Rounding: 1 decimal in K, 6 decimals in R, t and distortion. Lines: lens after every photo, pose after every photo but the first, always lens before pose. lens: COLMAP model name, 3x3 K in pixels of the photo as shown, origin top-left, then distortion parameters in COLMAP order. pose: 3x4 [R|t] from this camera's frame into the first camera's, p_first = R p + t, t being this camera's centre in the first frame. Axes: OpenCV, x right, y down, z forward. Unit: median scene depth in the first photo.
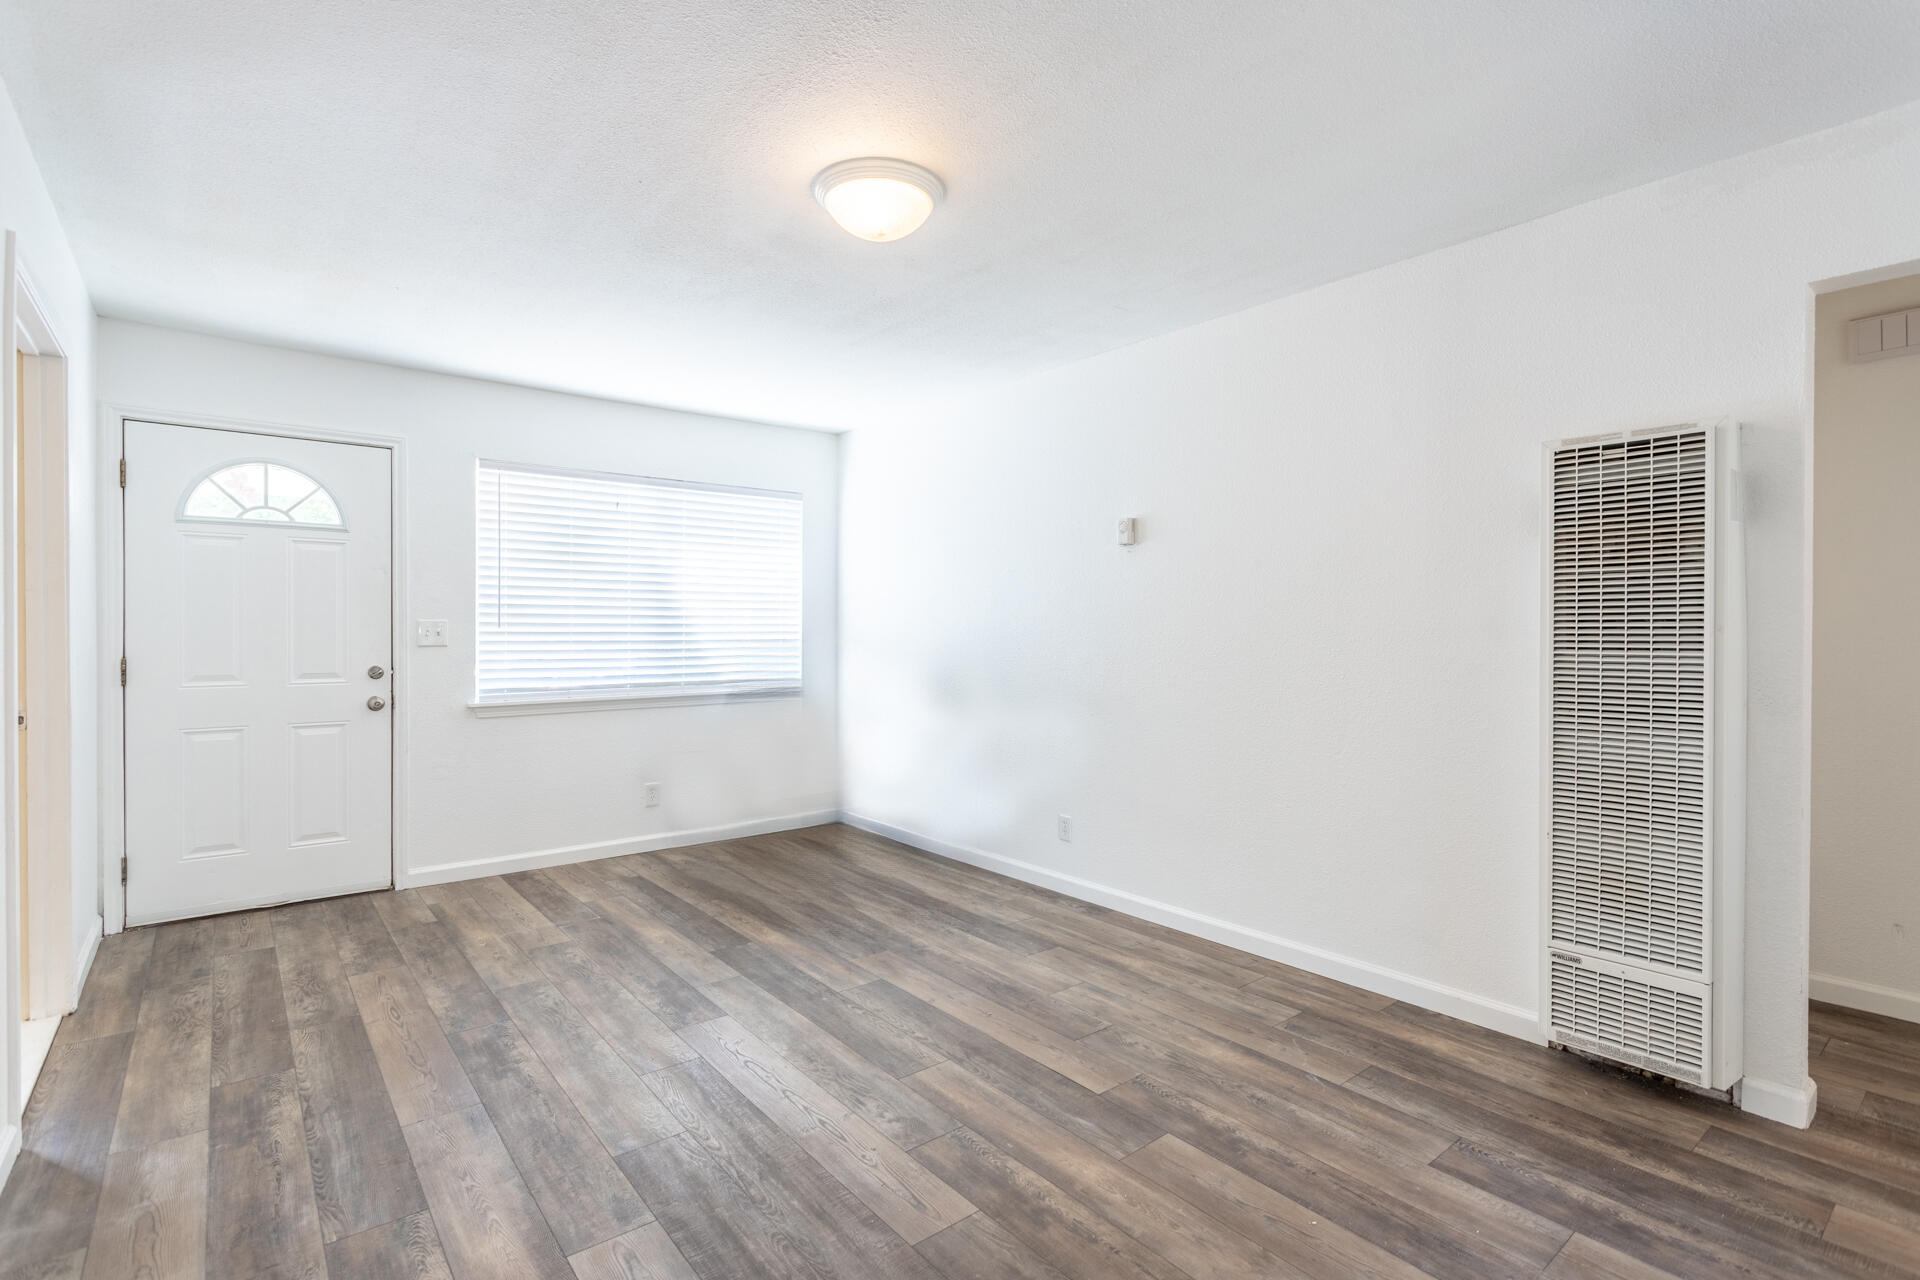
lens RADIAL K [[906.2, 0, 953.7], [0, 906.2, 637.0], [0, 0, 1]] dist [0.000174, 0.001259]
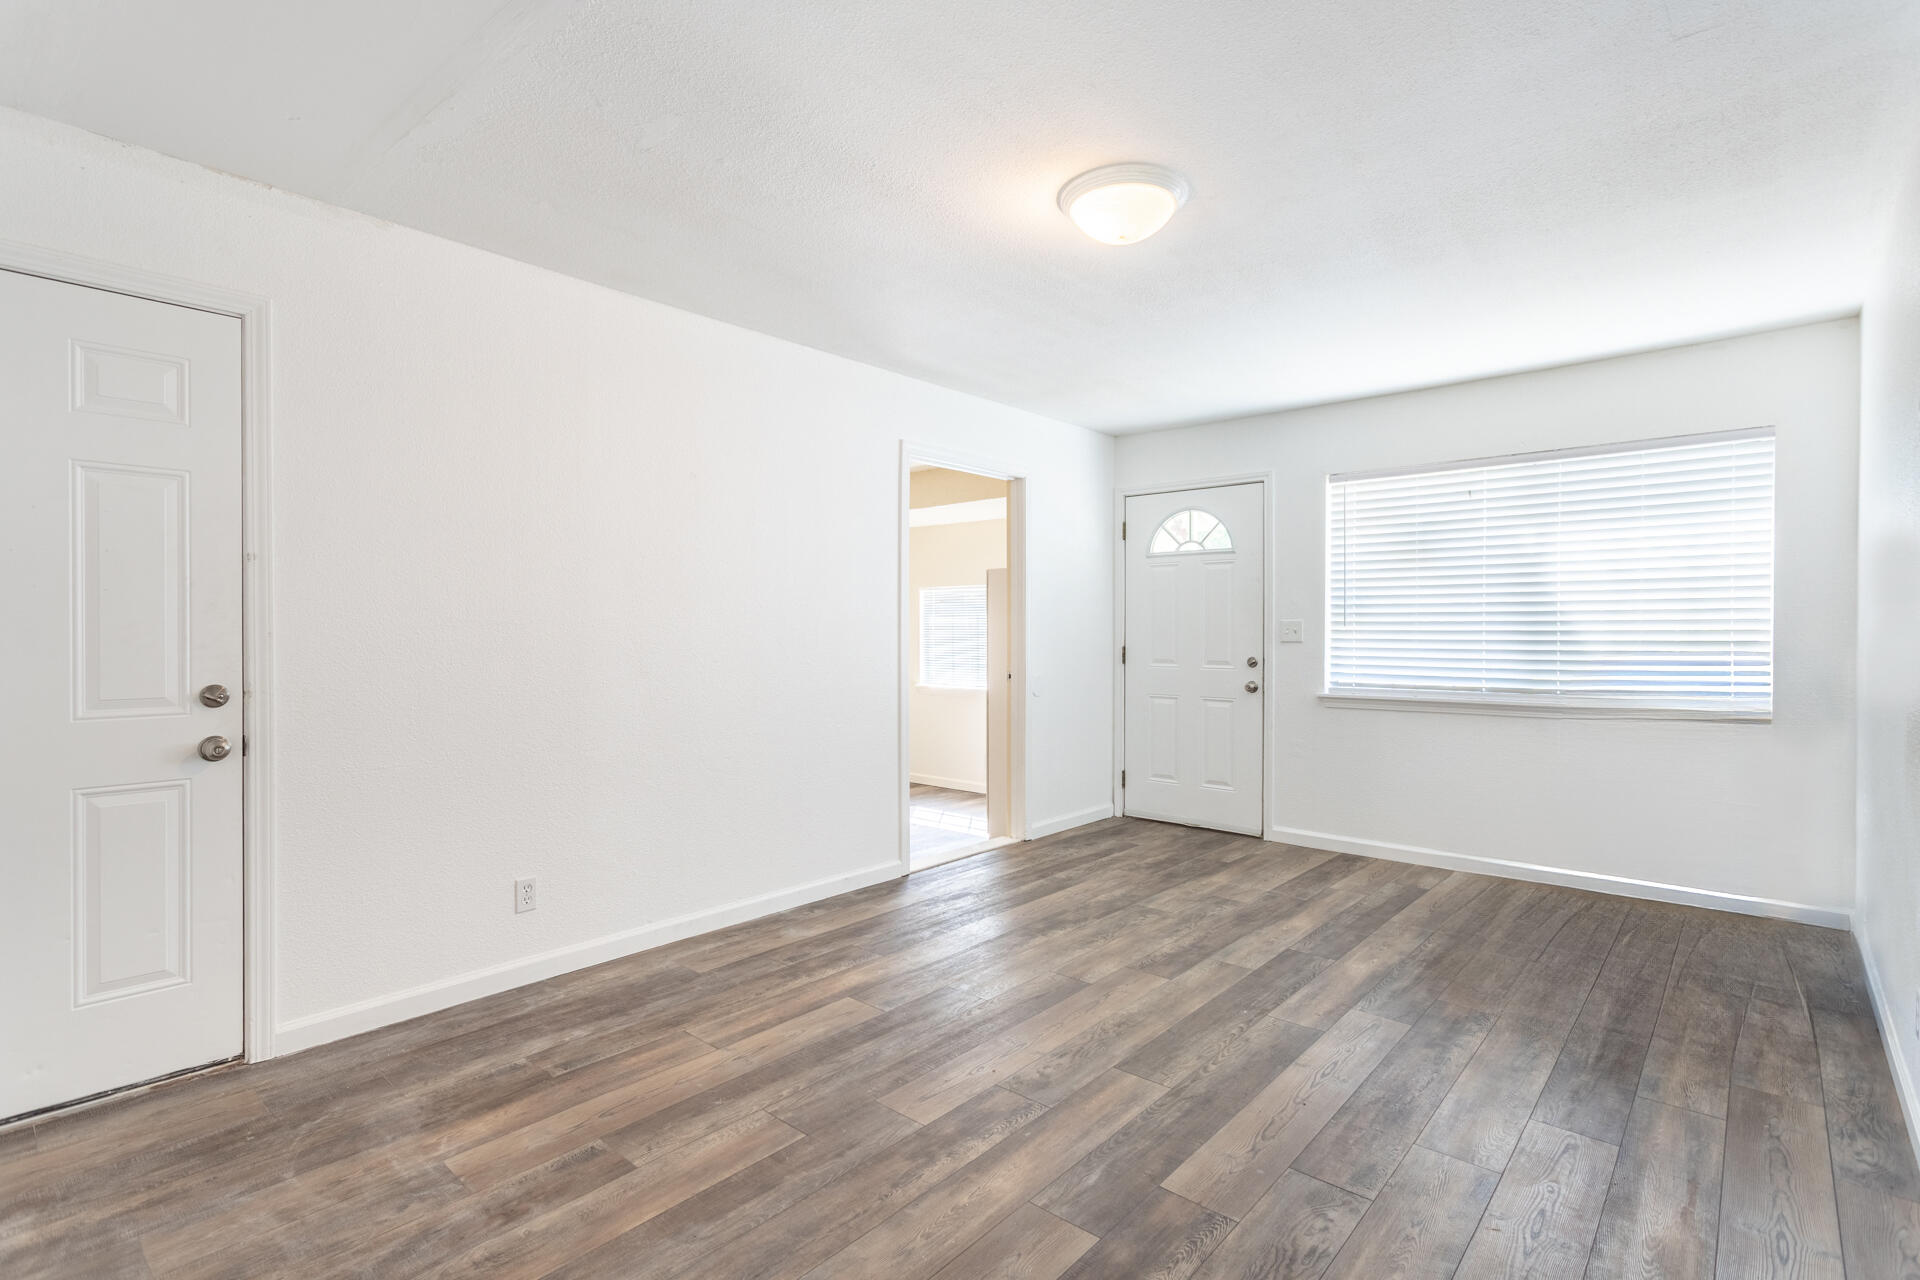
lens RADIAL K [[906.2, 0, 953.1], [0, 906.2, 633.7], [0, 0, 1]] dist [0.000174, 0.001259]
pose [[0.161655, 0.001653, -0.986846, 0.729846], [-0.009723, 0.999953, 0.000082, 0.004567], [0.986799, 0.009582, 0.161663, 0.526507]]
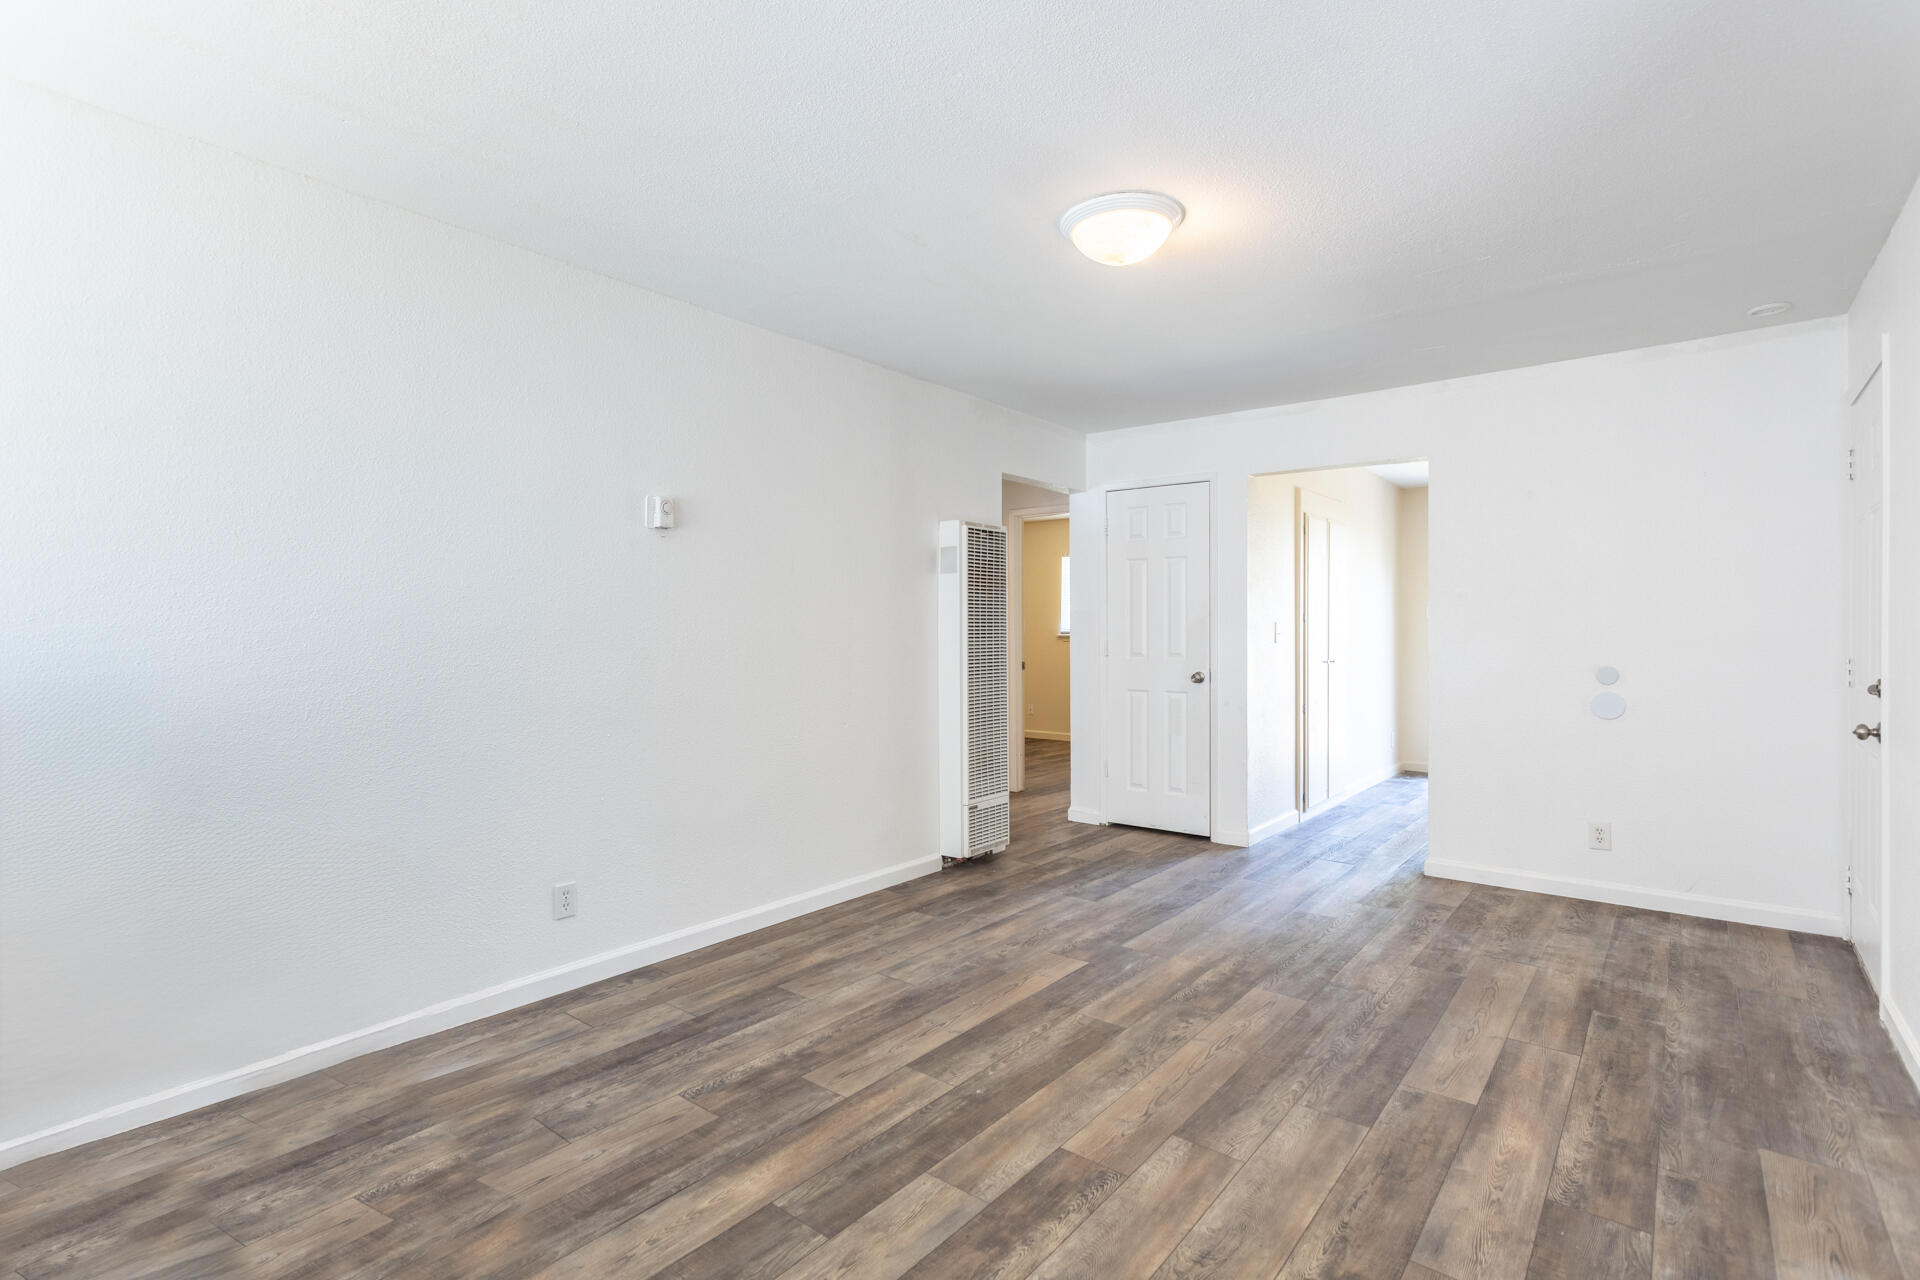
lens RADIAL K [[906.2, 0, 953.7], [0, 906.2, 638.8], [0, 0, 1]] dist [0.000174, 0.001259]
pose [[-0.210200, -0.011948, 0.977585, -0.887189], [0.010392, 0.999842, 0.014454, -0.008681], [-0.977603, 0.013197, -0.210043, 1.154633]]
